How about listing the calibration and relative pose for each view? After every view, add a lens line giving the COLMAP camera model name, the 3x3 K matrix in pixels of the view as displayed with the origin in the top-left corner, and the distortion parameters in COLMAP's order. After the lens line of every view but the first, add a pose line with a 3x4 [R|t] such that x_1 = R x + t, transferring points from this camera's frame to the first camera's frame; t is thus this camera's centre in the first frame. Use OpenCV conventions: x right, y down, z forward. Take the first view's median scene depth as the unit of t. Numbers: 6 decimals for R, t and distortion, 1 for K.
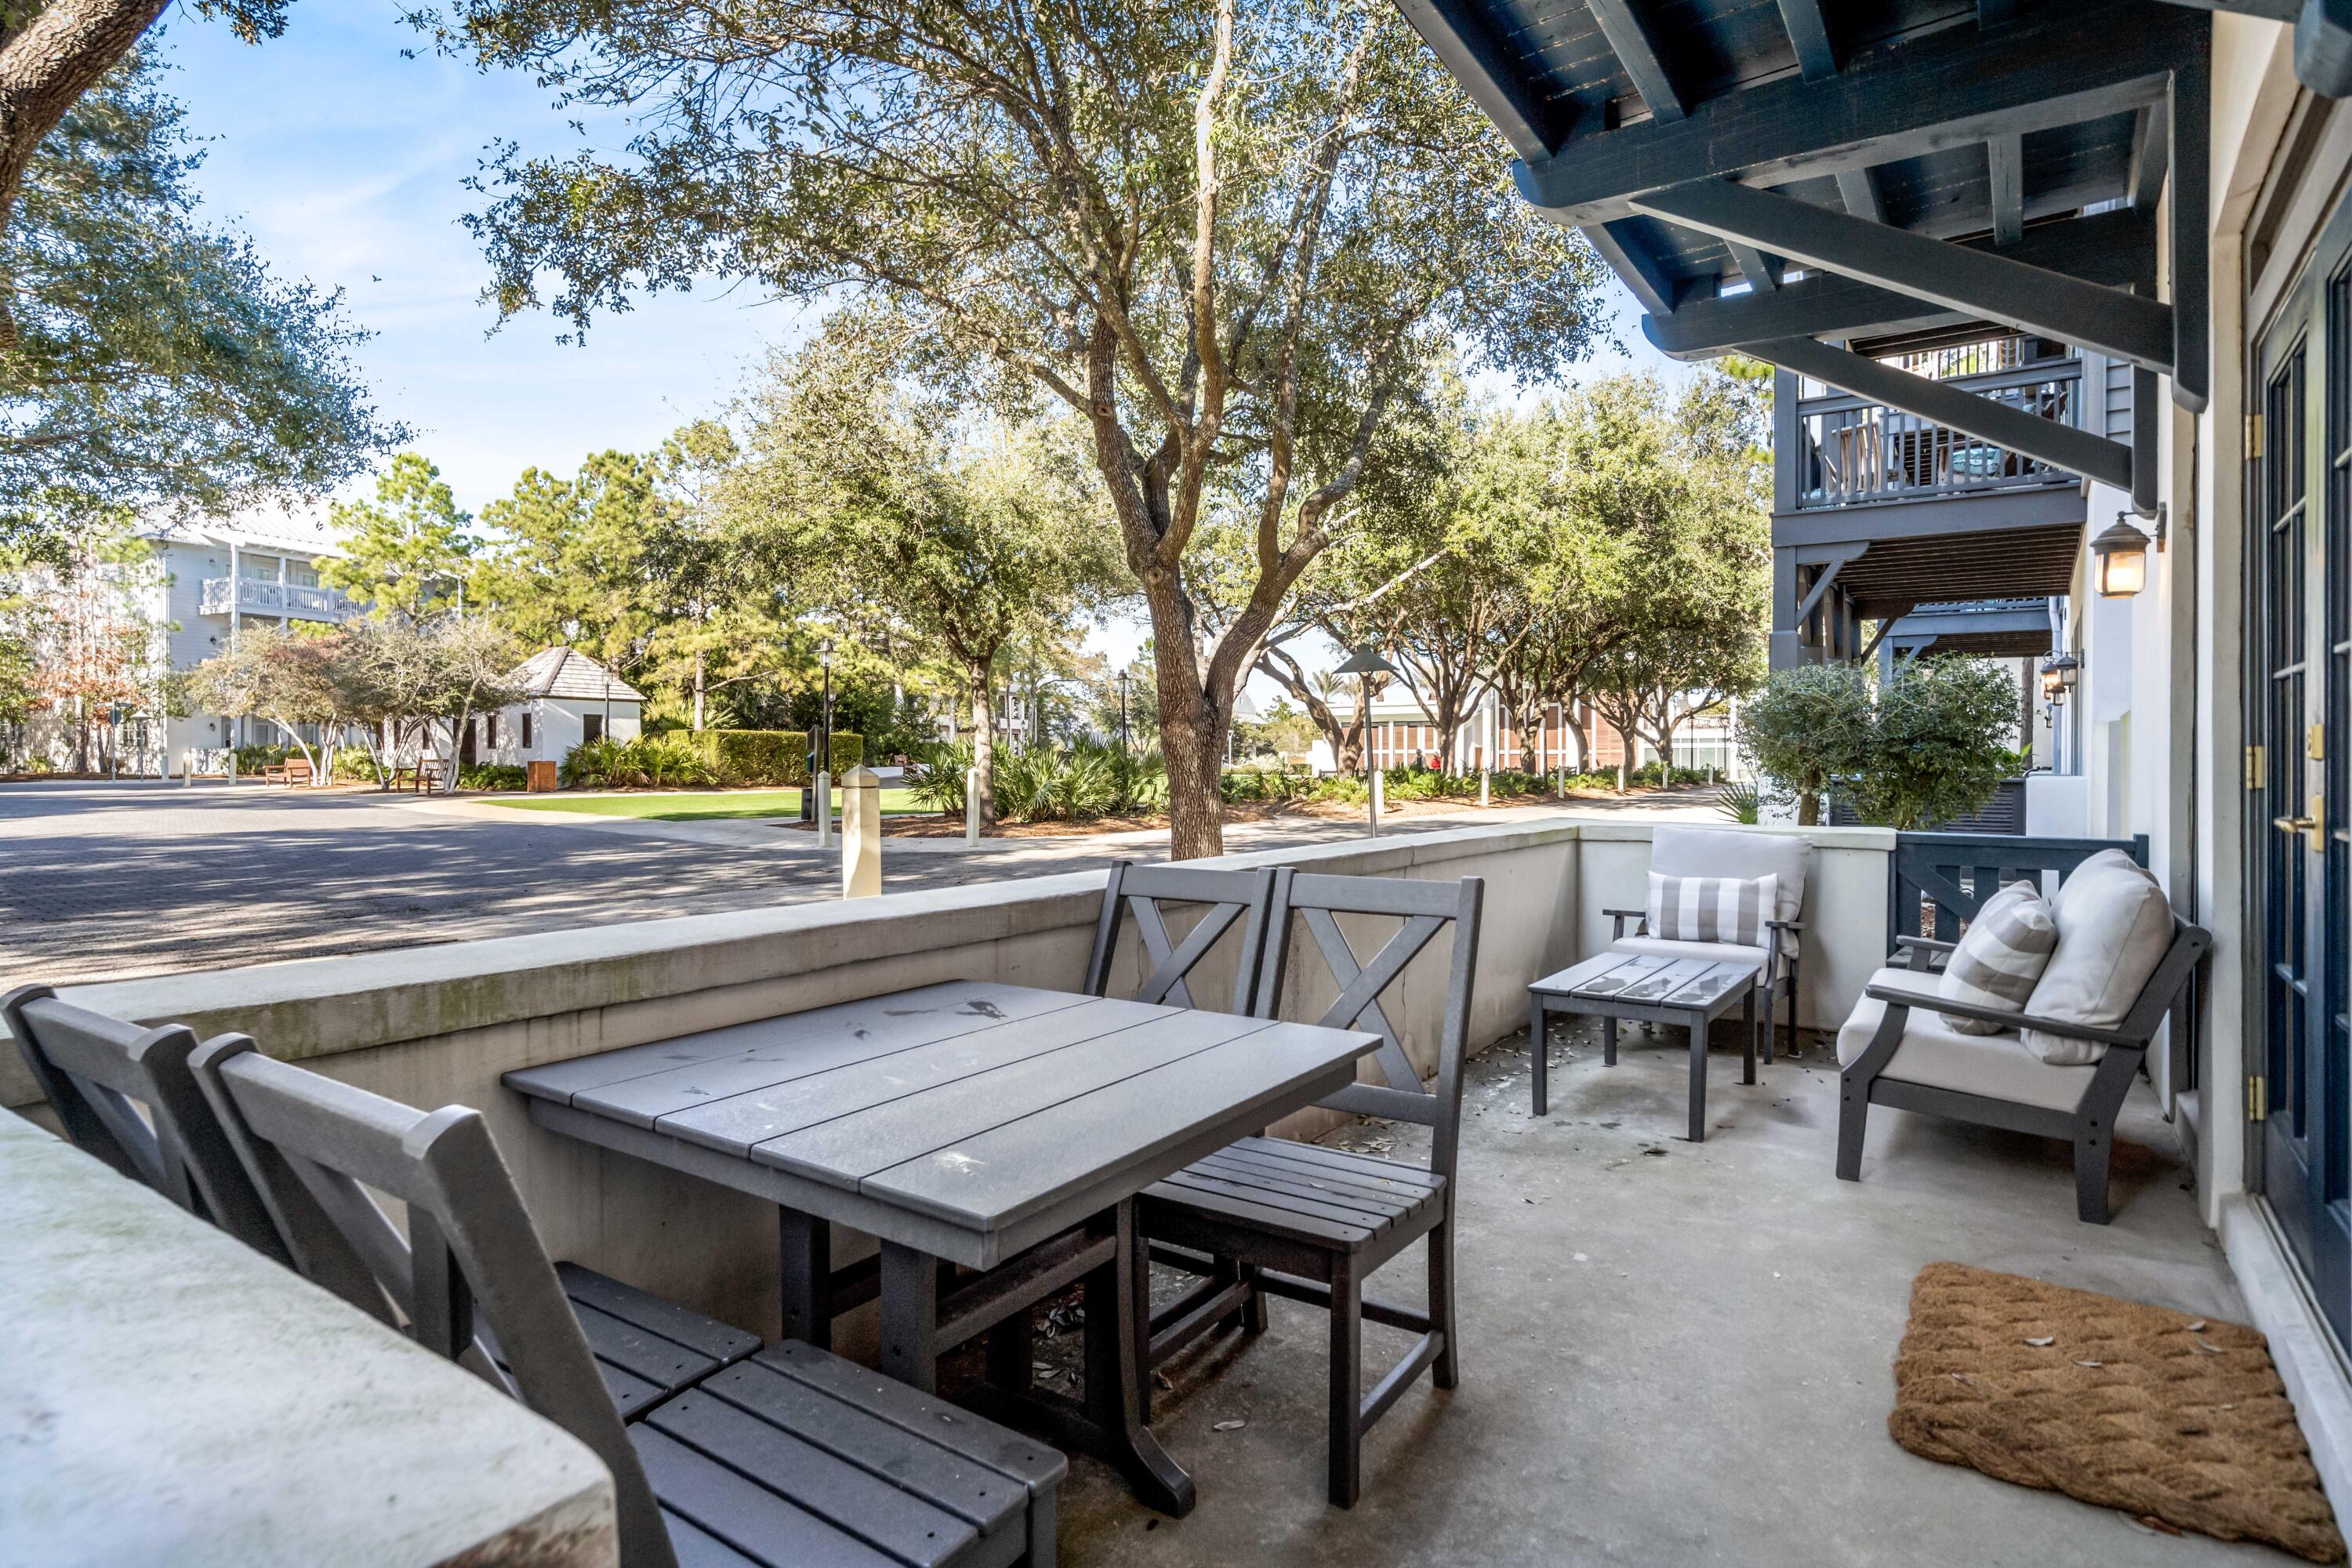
lens RADIAL K [[1219.3, 0, 1201.1], [0, 1219.3, 780.4], [0, 0, 1]] dist [-0.003089, 0.018324]
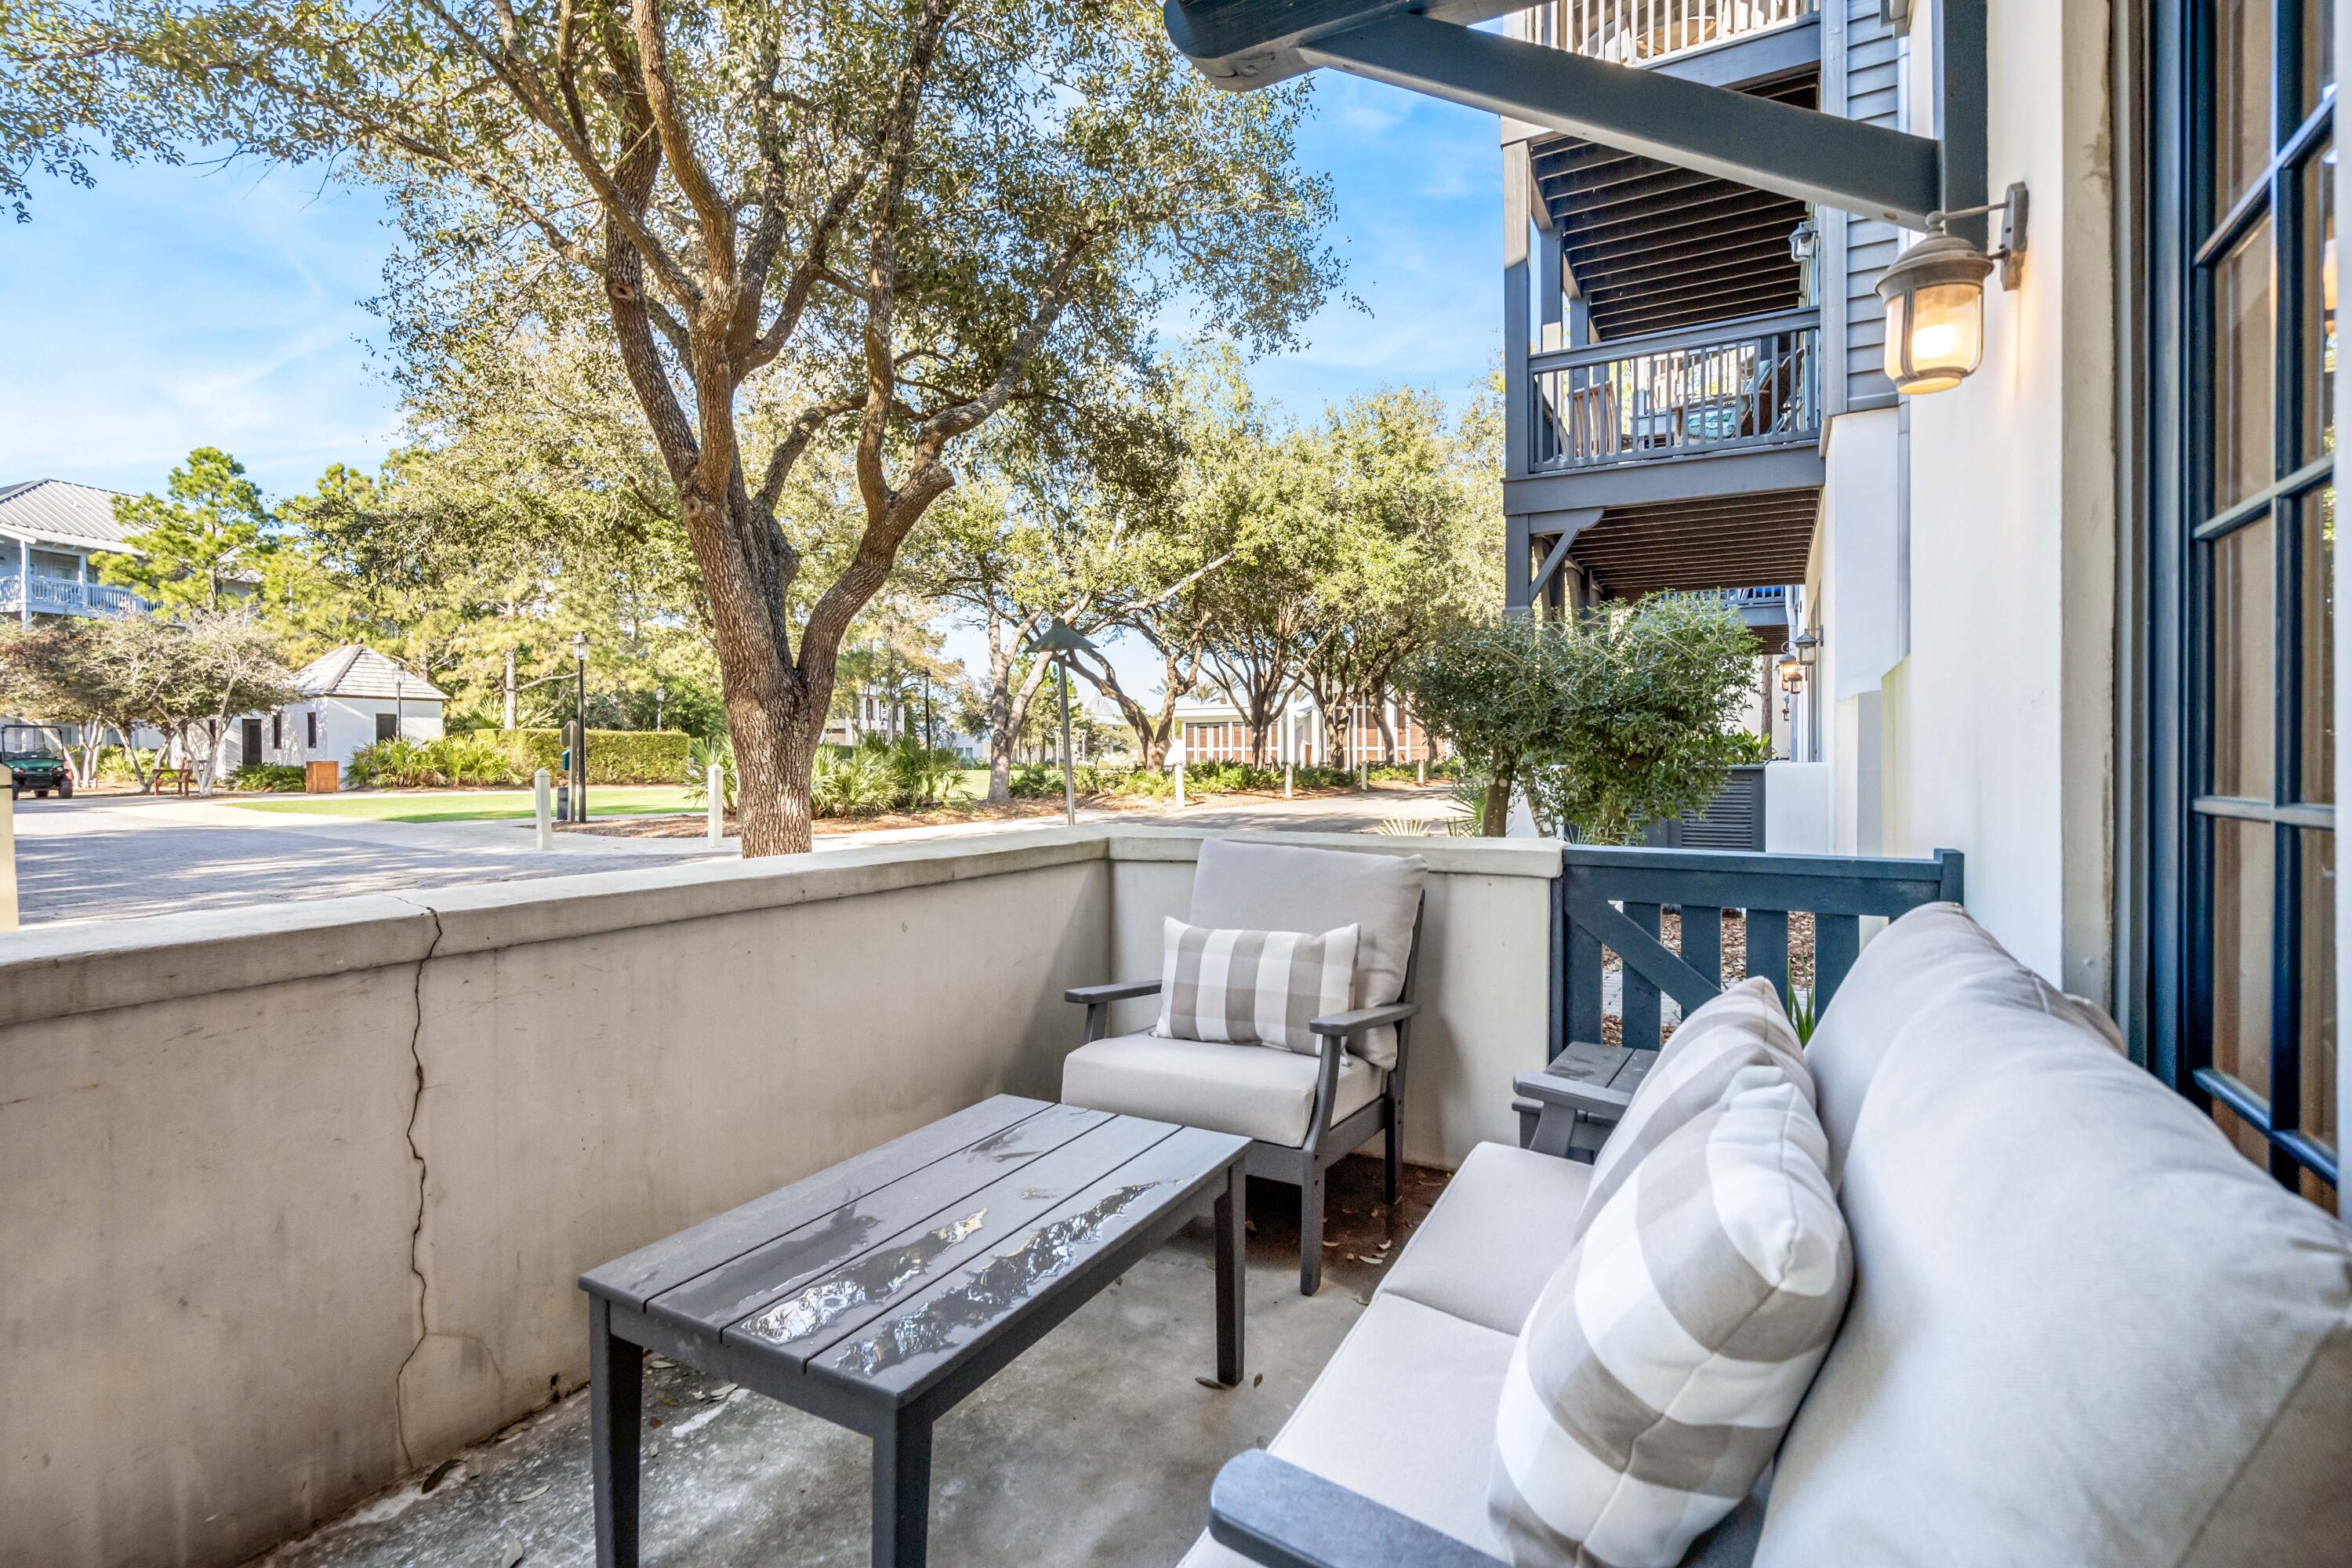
lens RADIAL K [[1098.6, 0, 1163.4], [0, 1098.6, 777.5], [0, 0, 1]] dist [-0.000640, -0.000558]
pose [[0.995780, -0.007618, 0.091461, 0.044672], [0.007500, 0.999971, 0.001634, 0.000744], [-0.091471, -0.000941, 0.995807, 0.065748]]
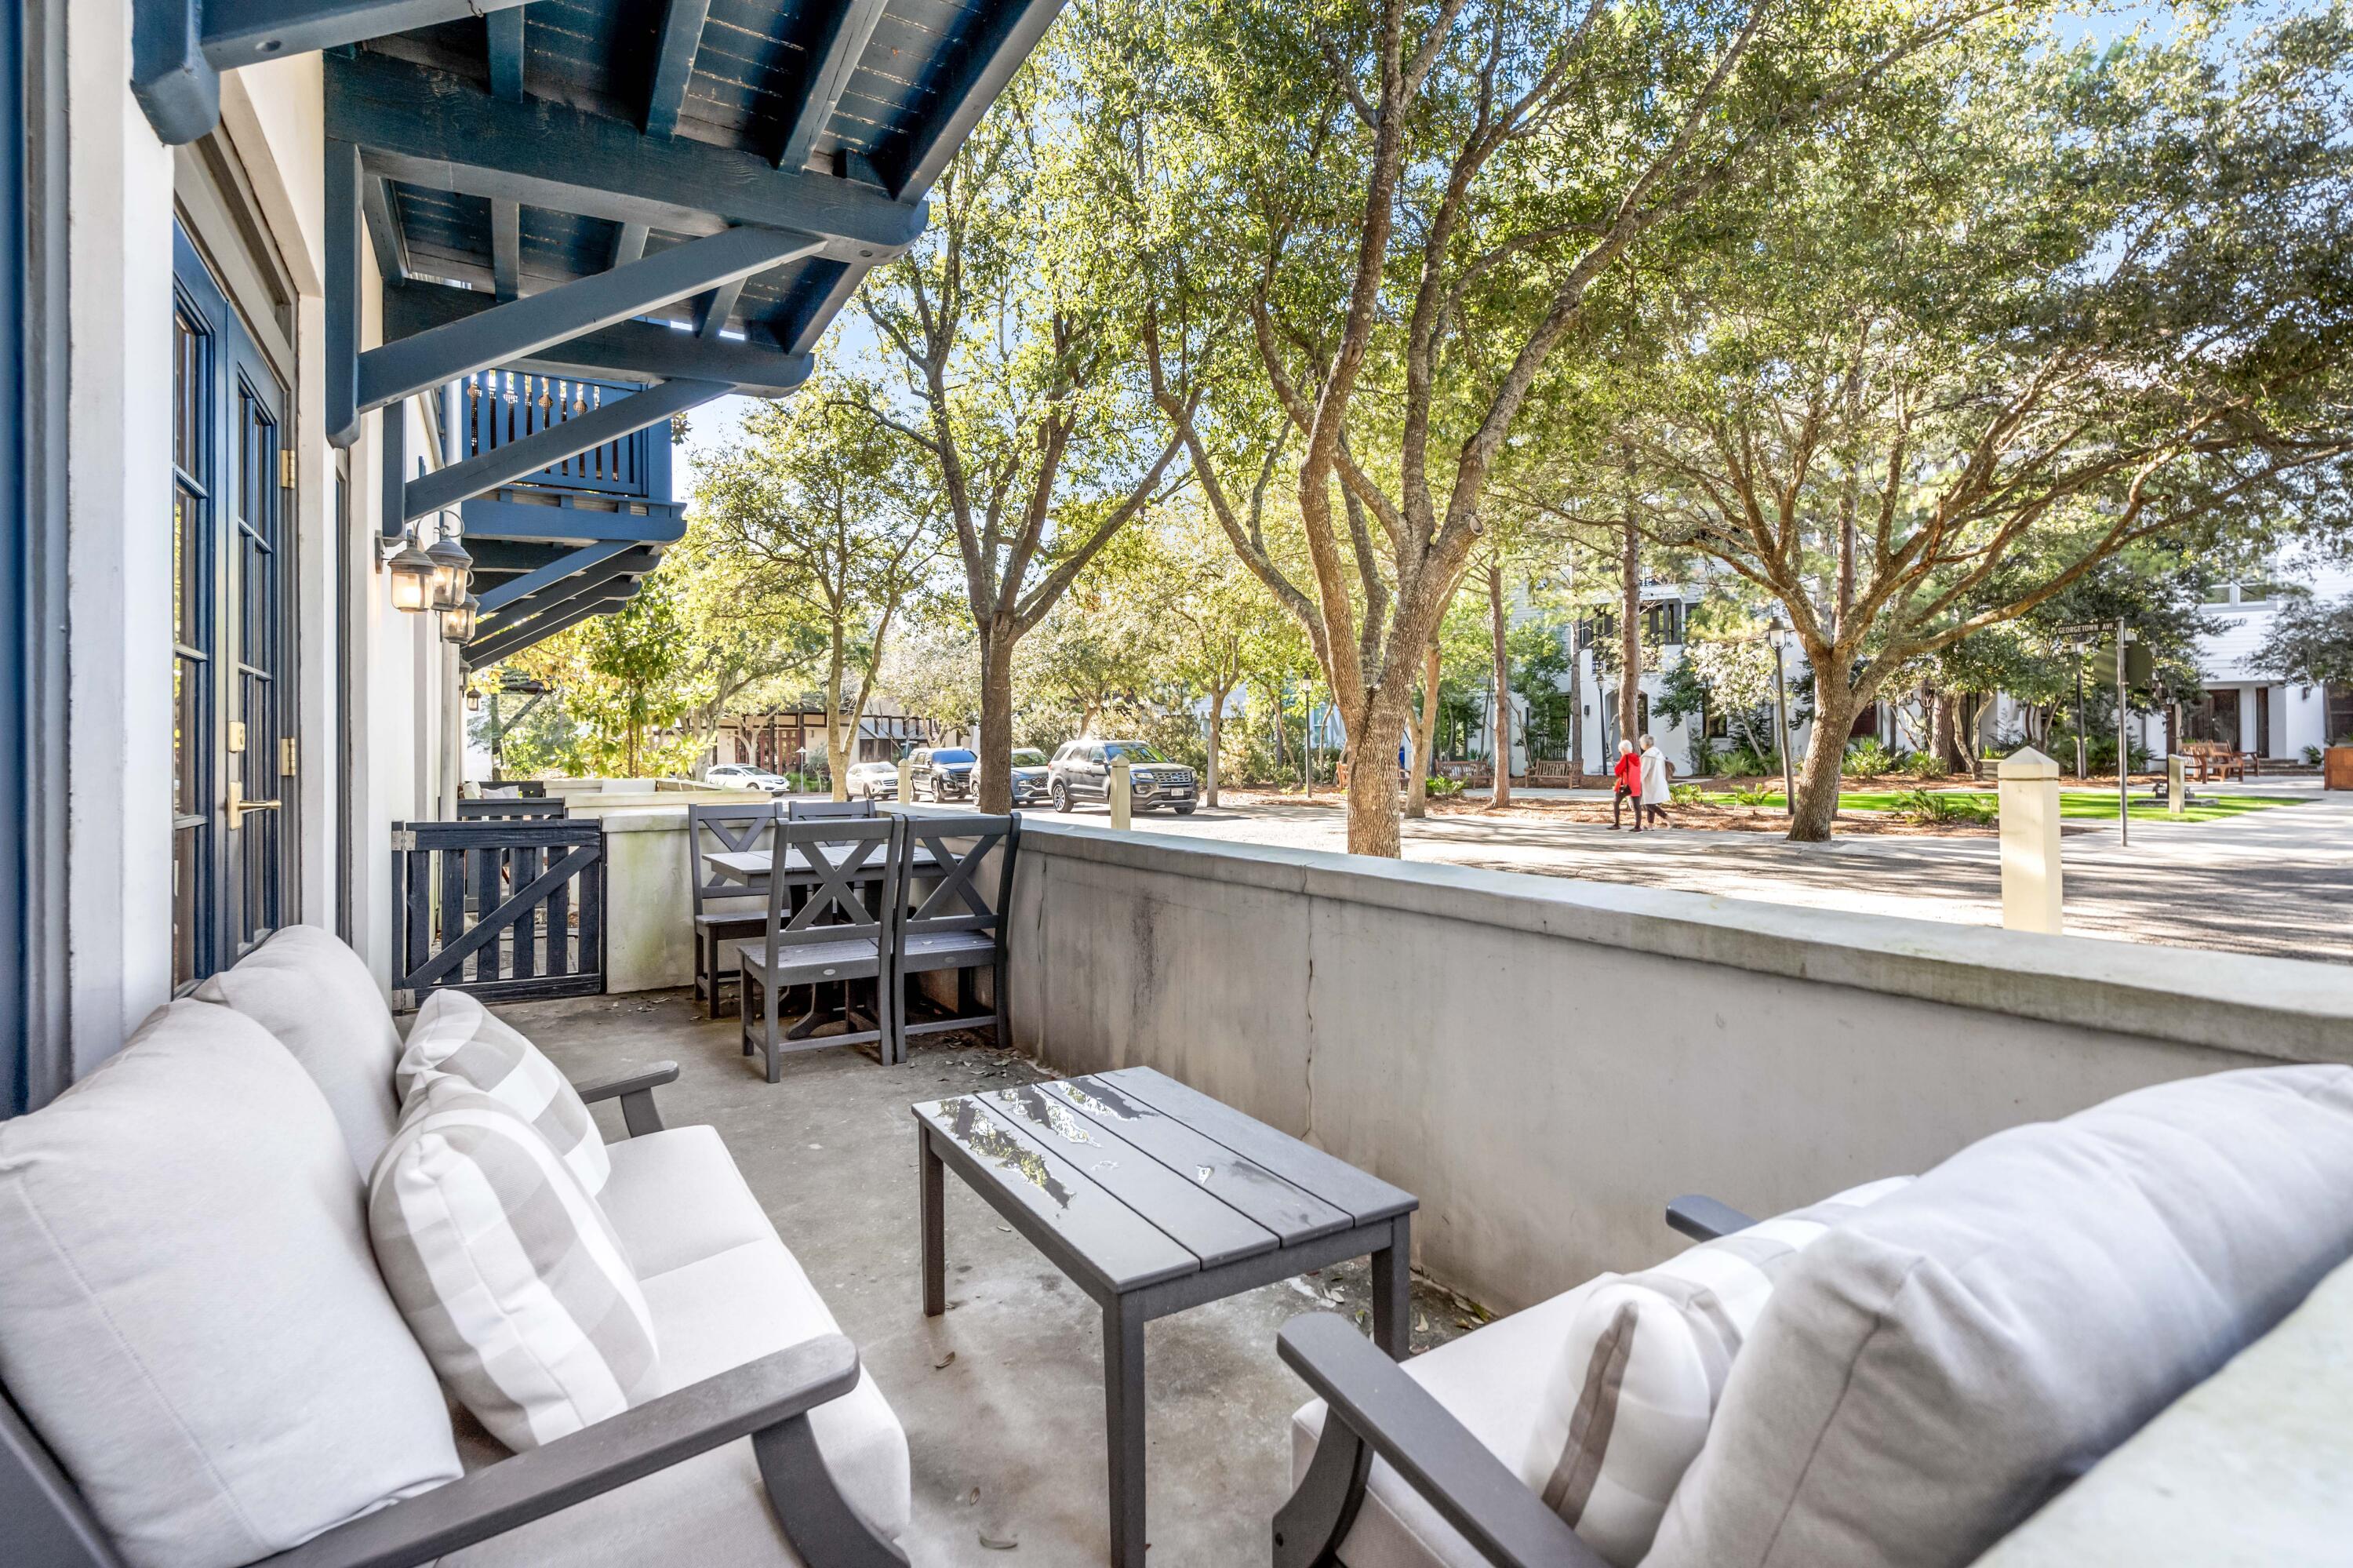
lens RADIAL K [[1097.2, 0, 1159.2], [0, 1097.2, 751.7], [0, 0, 1]] dist [-0.001866, 0.000106]
pose [[-0.423633, -0.006558, -0.905810, 0.396995], [-0.012743, 0.999918, -0.001280, -0.014475], [0.905744, 0.011000, -0.423682, 0.620989]]
